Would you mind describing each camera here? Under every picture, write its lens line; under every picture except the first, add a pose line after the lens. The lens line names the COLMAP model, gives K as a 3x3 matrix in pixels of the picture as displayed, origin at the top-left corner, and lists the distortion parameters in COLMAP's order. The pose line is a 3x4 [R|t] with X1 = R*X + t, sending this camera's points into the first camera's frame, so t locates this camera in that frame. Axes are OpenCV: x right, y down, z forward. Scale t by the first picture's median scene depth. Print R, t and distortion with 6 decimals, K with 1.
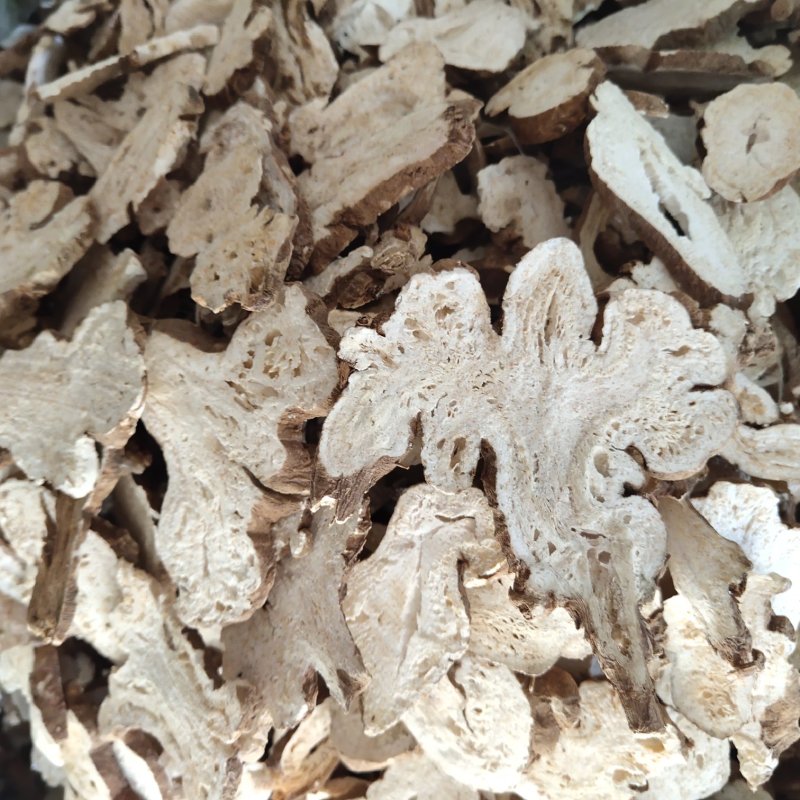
lens RADIAL K [[858.0, 0, 400.0], [0, 858.0, 400.0], [0, 0, 1]] dist [0.005189, 0.021199]
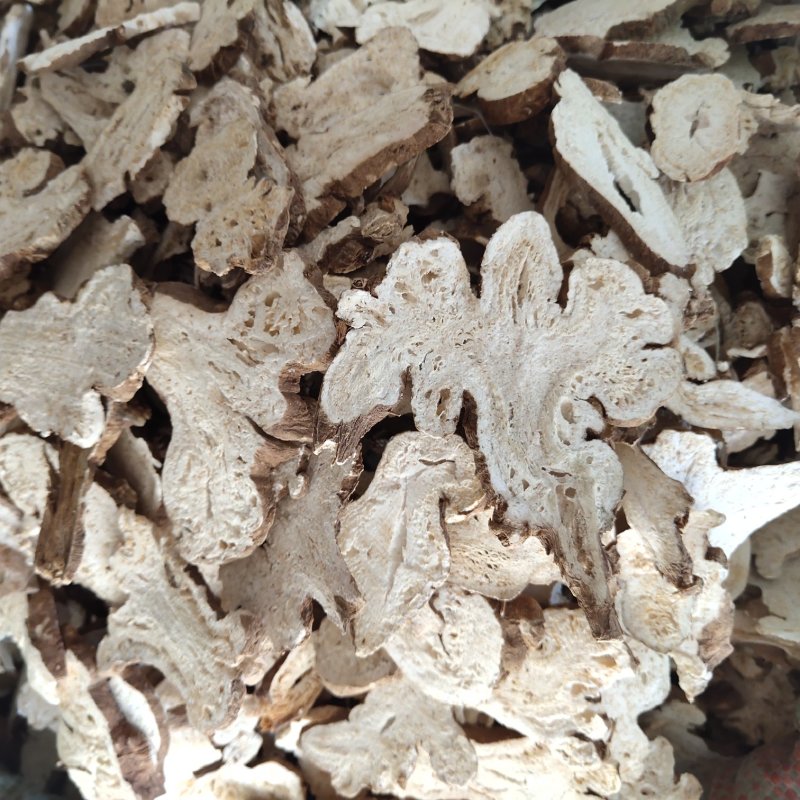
lens RADIAL K [[858.0, 0, 400.0], [0, 858.0, 400.0], [0, 0, 1]] dist [0.005189, 0.021199]
pose [[0.997093, -0.001918, 0.076168, -0.063408], [-0.000375, 0.999547, 0.030090, 0.021239], [-0.076192, -0.030031, 0.996641, -0.100724]]
